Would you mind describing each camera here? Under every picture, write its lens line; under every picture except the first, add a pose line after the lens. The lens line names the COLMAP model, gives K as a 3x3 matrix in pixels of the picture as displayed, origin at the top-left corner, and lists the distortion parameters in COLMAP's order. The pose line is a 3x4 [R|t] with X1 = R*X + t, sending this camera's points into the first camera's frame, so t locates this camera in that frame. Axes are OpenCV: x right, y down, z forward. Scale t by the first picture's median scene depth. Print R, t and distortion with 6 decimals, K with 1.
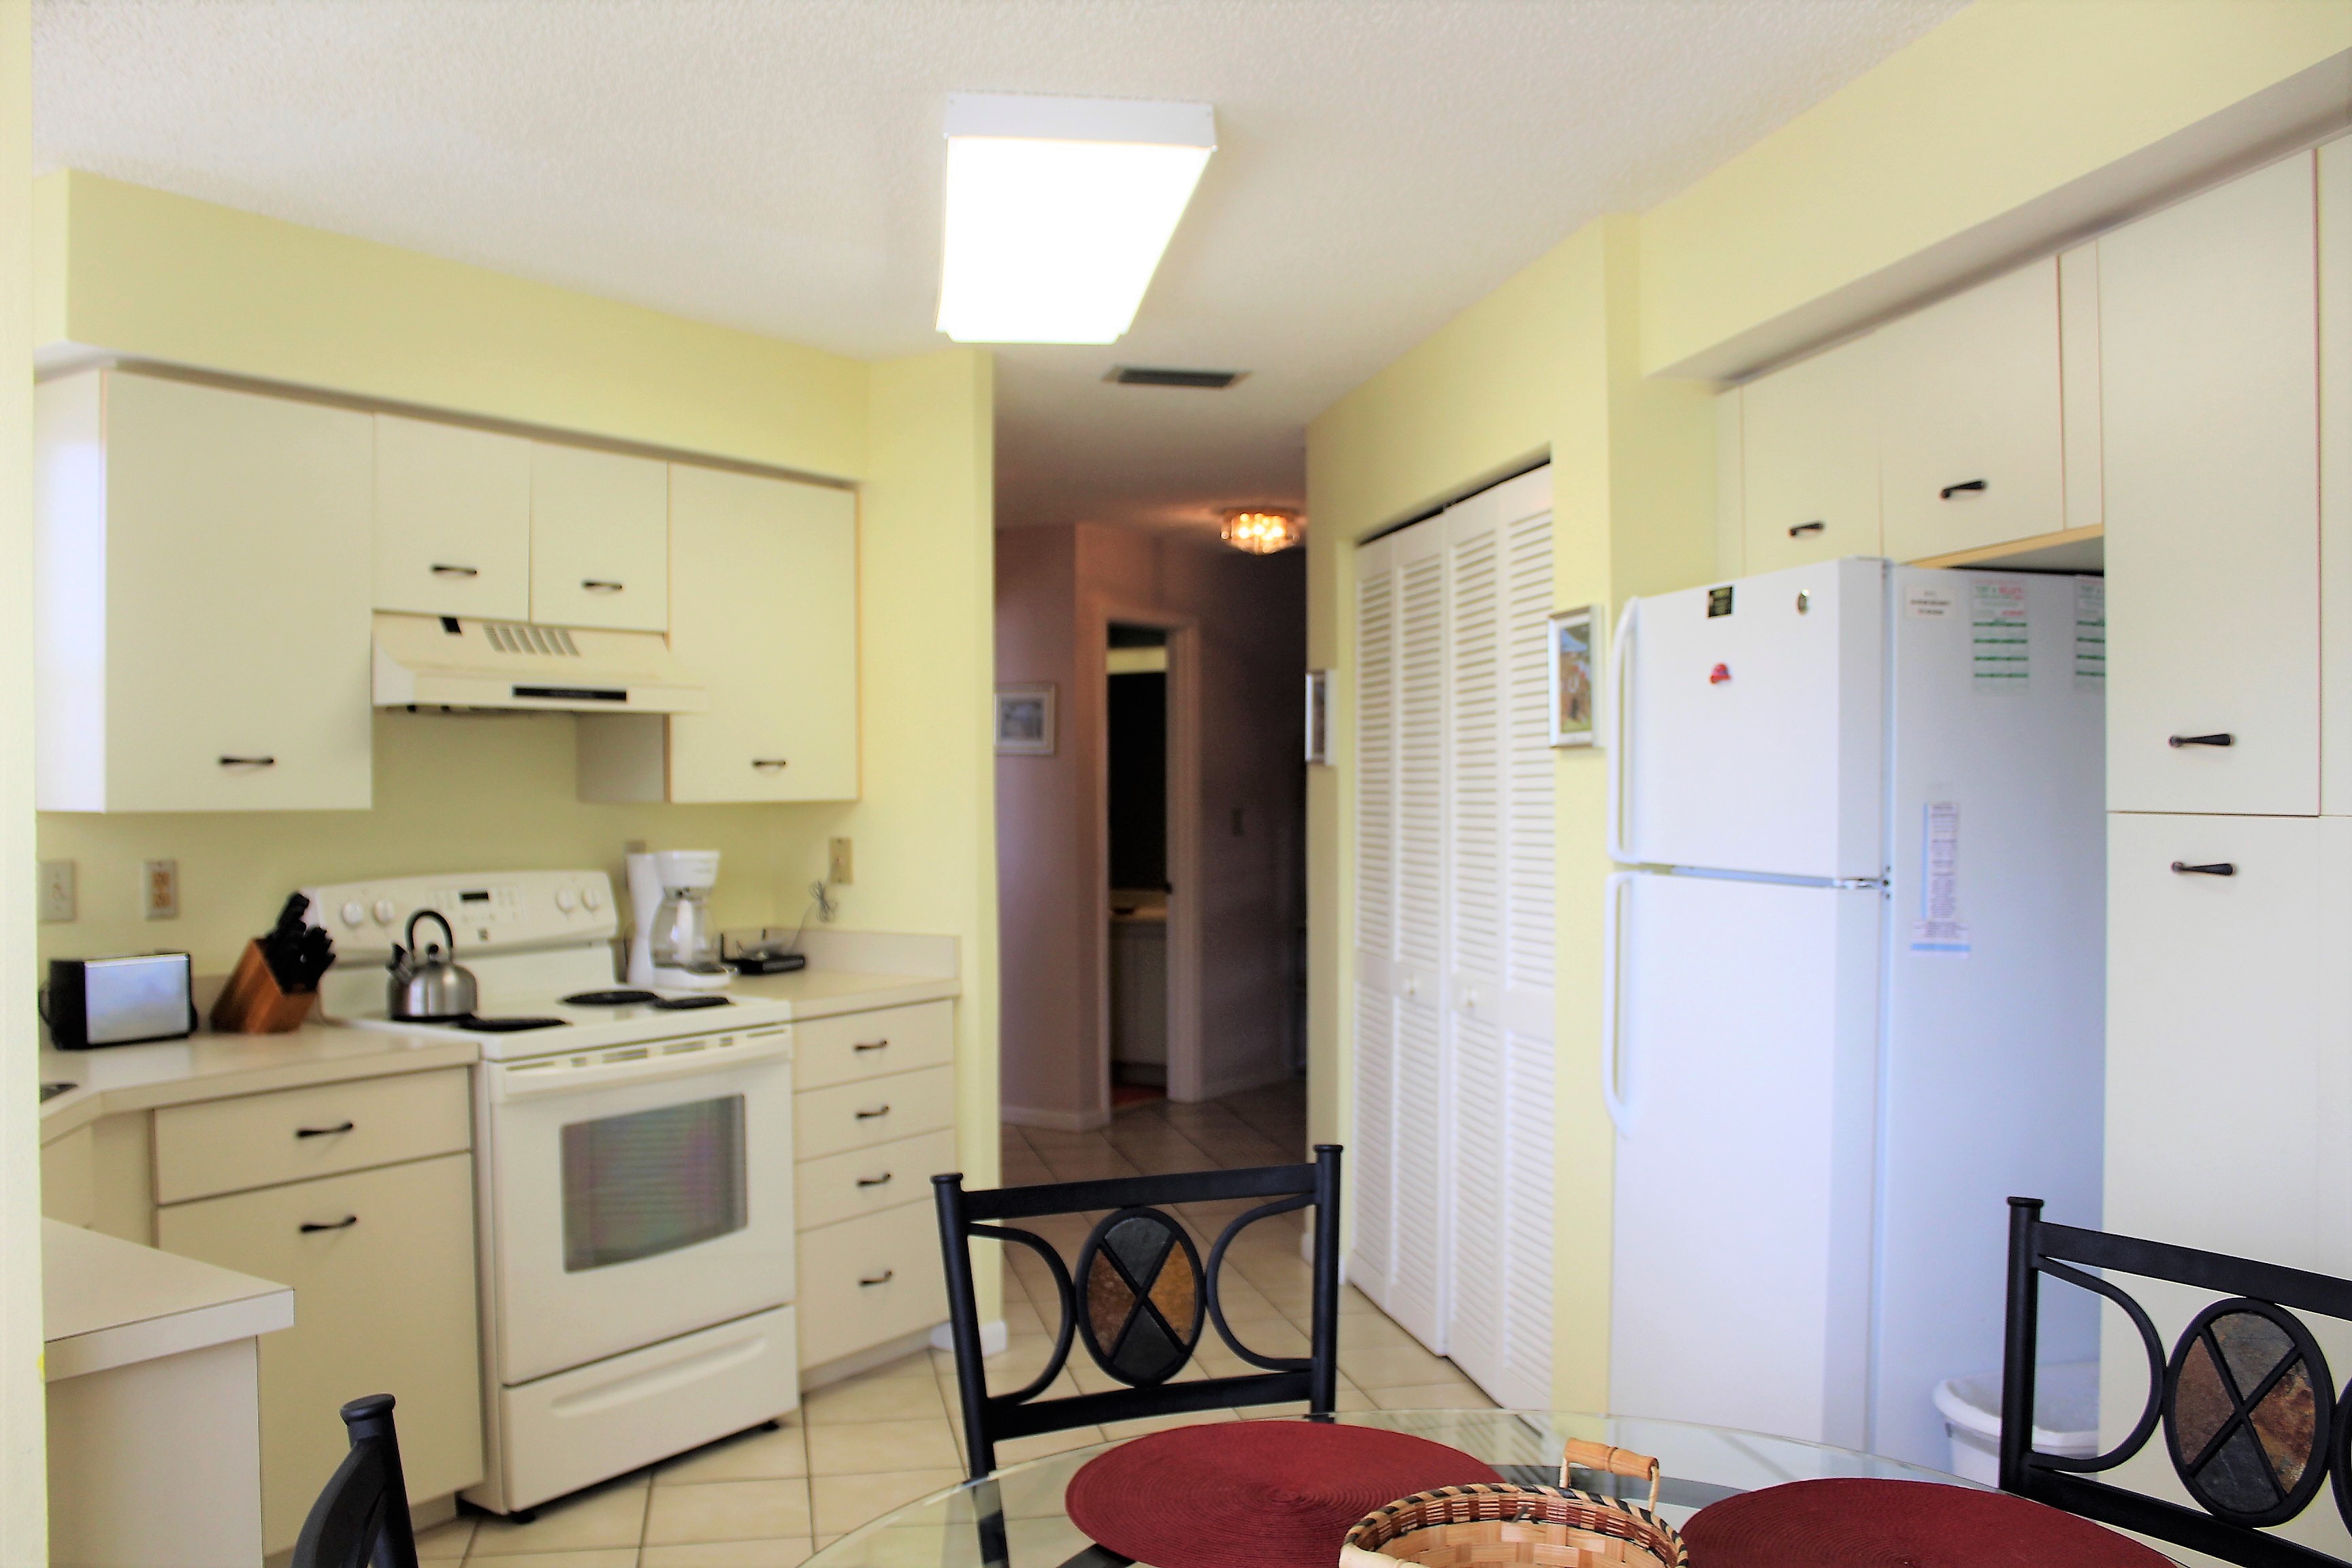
lens RADIAL K [[1939.9, 0, 1147.8], [0, 1939.9, 827.8], [0, 0, 1]] dist [-0.161985, 0.142944]
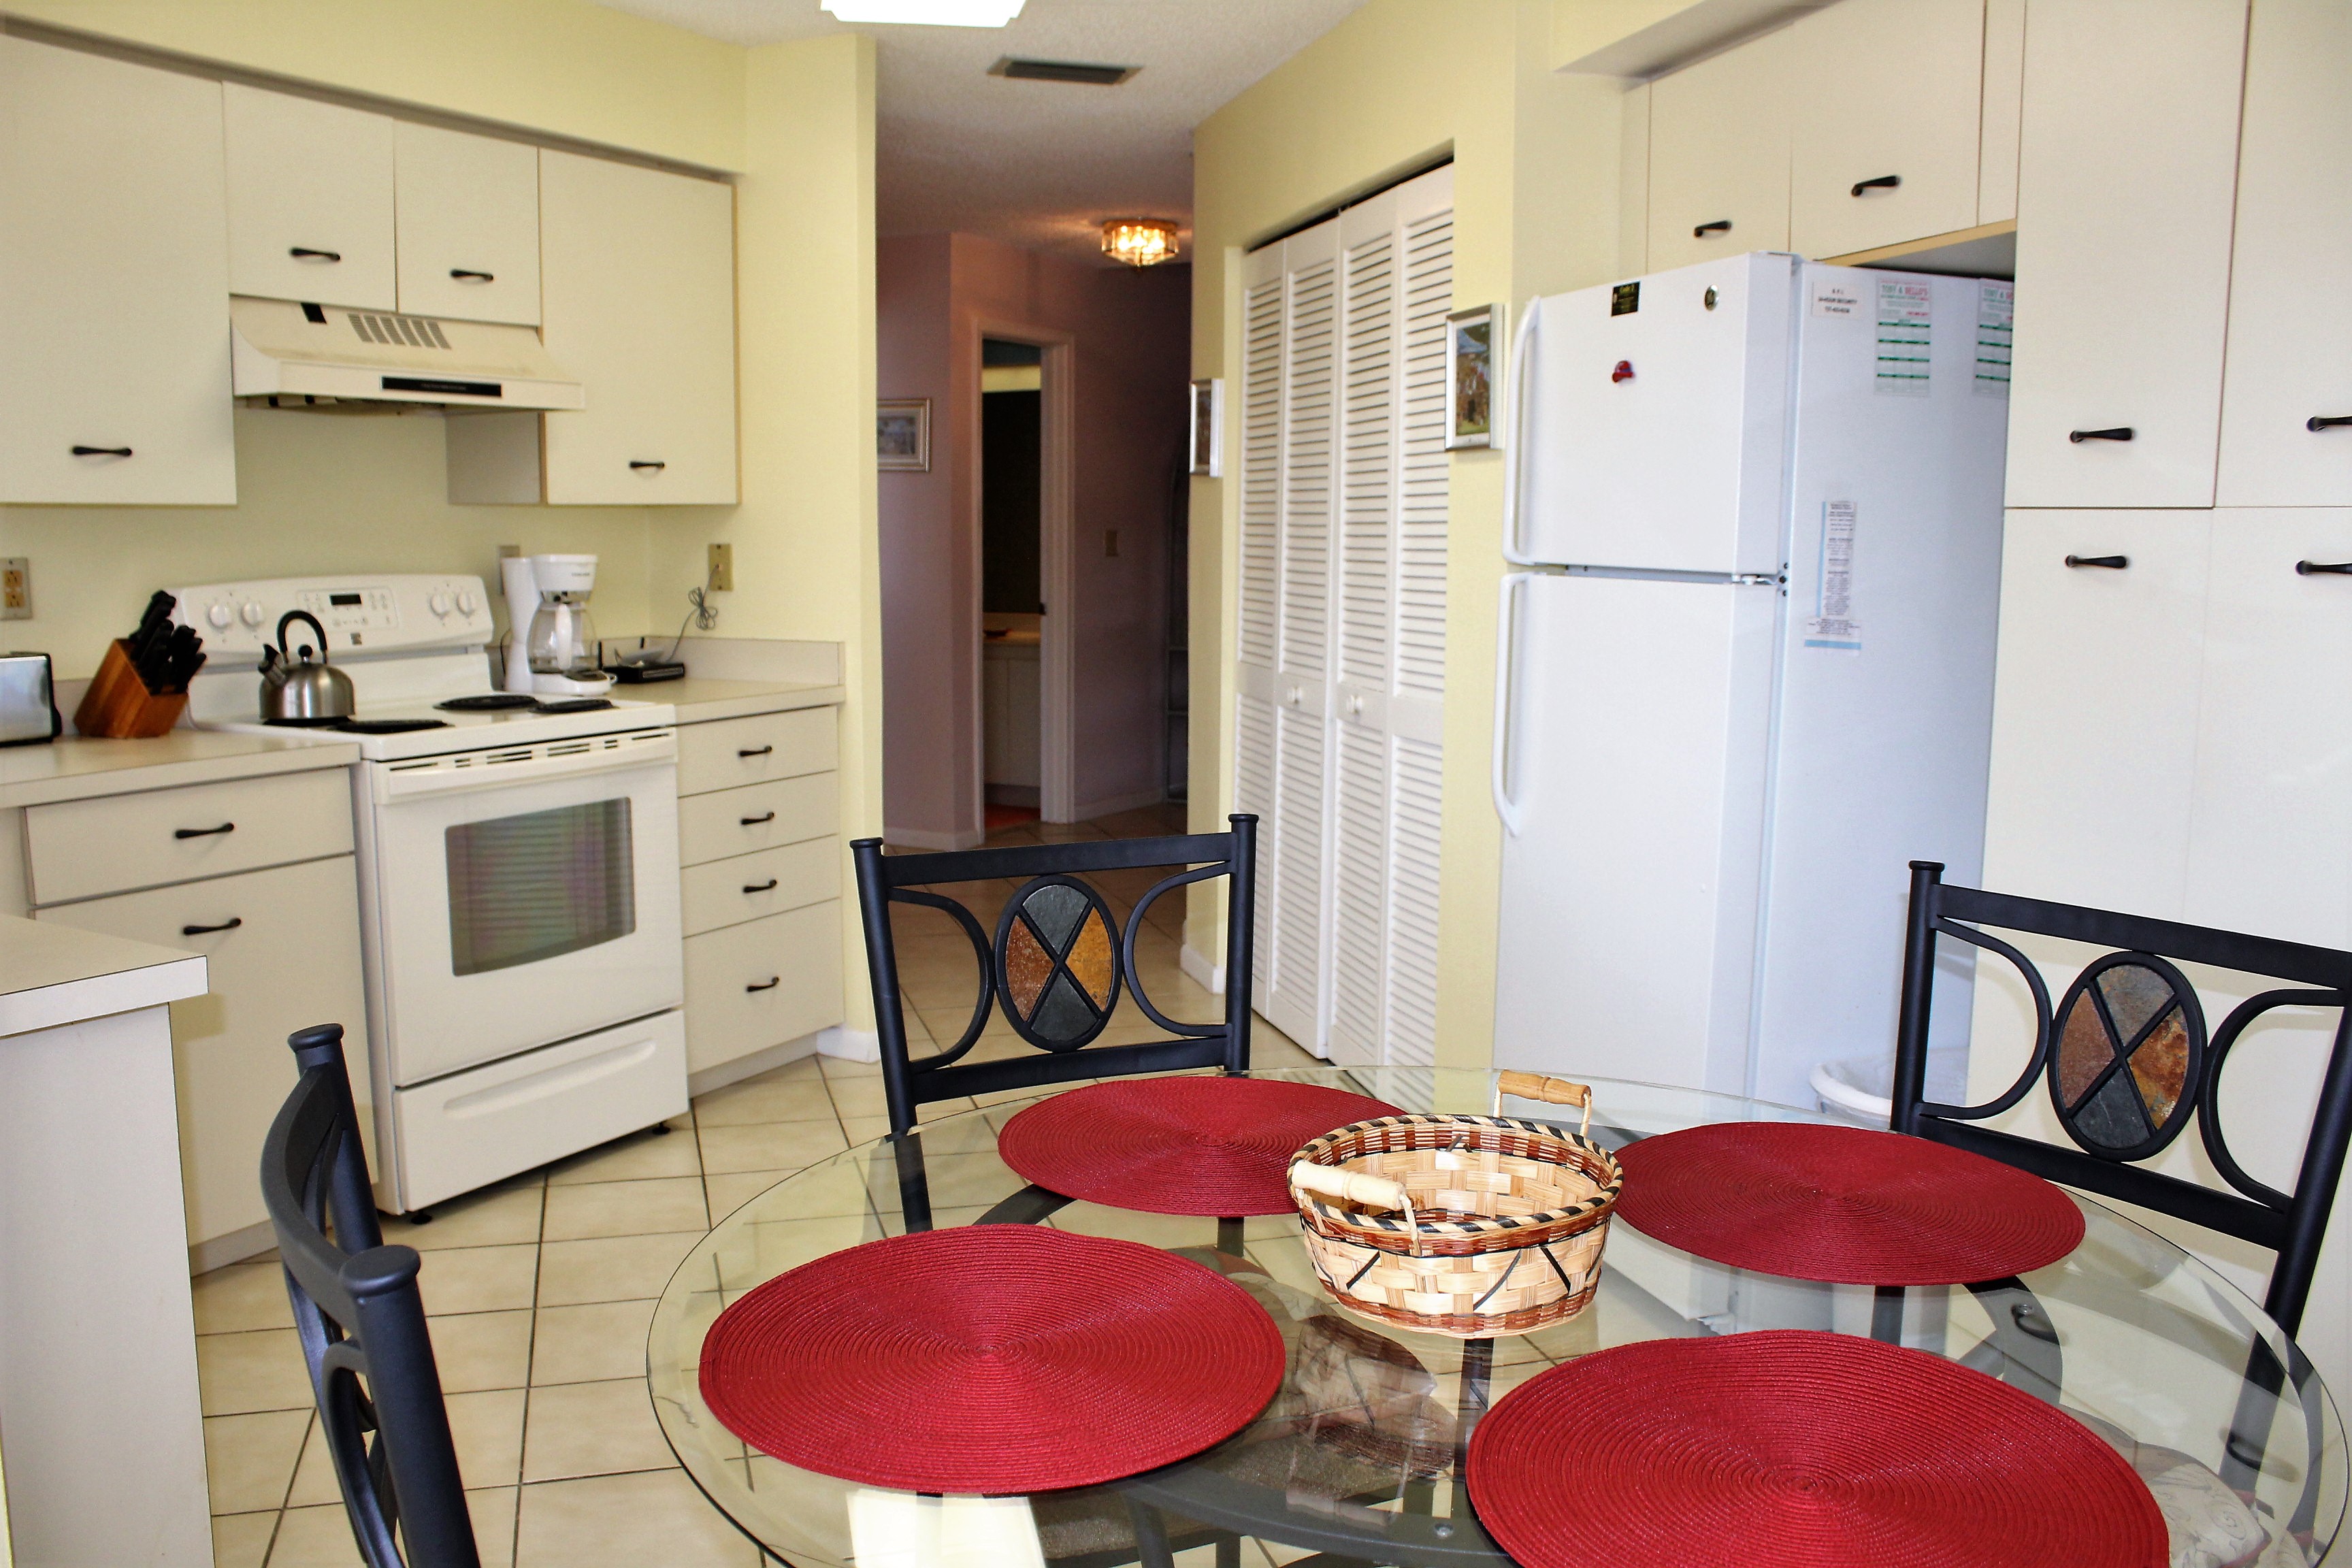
lens RADIAL K [[1939.9, 0, 1147.8], [0, 1939.9, 827.8], [0, 0, 1]] dist [-0.161985, 0.142944]
pose [[0.997369, 0.000479, 0.072486, -0.017196], [-0.010208, 0.990941, 0.133909, 0.021050], [-0.071765, -0.134297, 0.988339, 0.001749]]
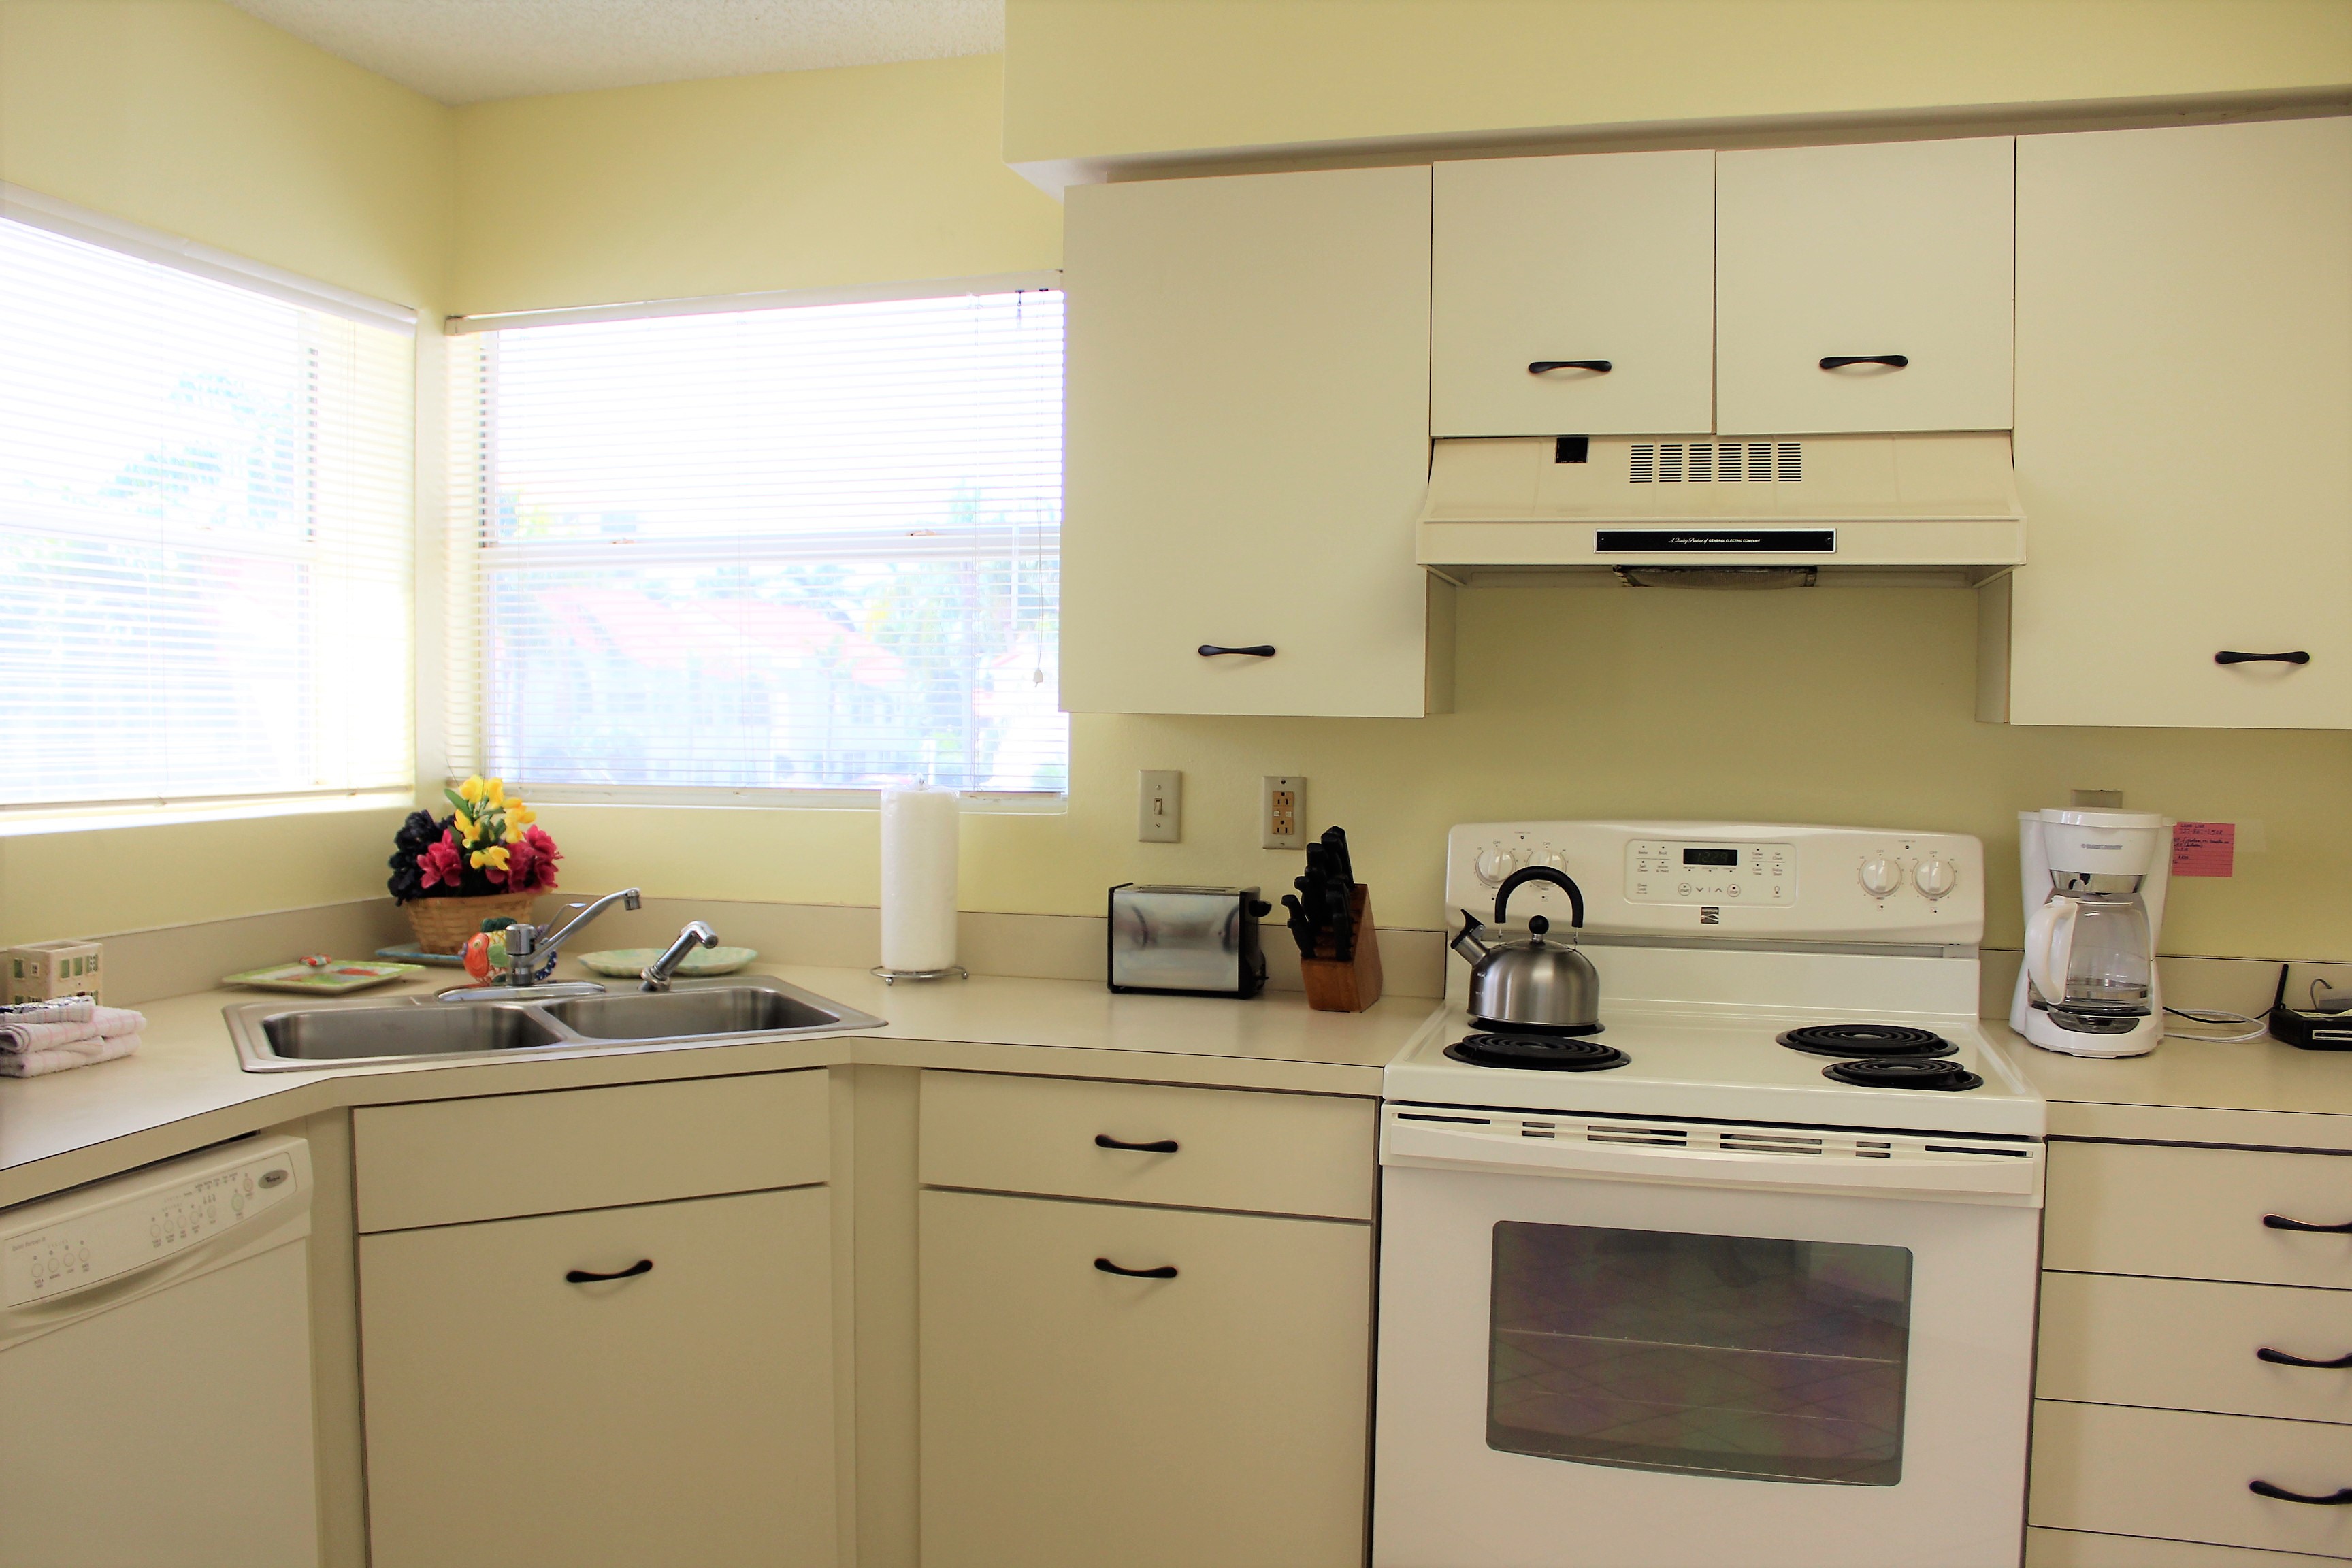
lens RADIAL K [[1939.9, 0, 1147.8], [0, 1939.9, 827.8], [0, 0, 1]] dist [-0.161985, 0.142944]
pose [[0.308961, 0.067127, -0.948703, 0.257394], [-0.031672, 0.997679, 0.060278, -0.009743], [0.950547, 0.011423, 0.310370, 0.698183]]
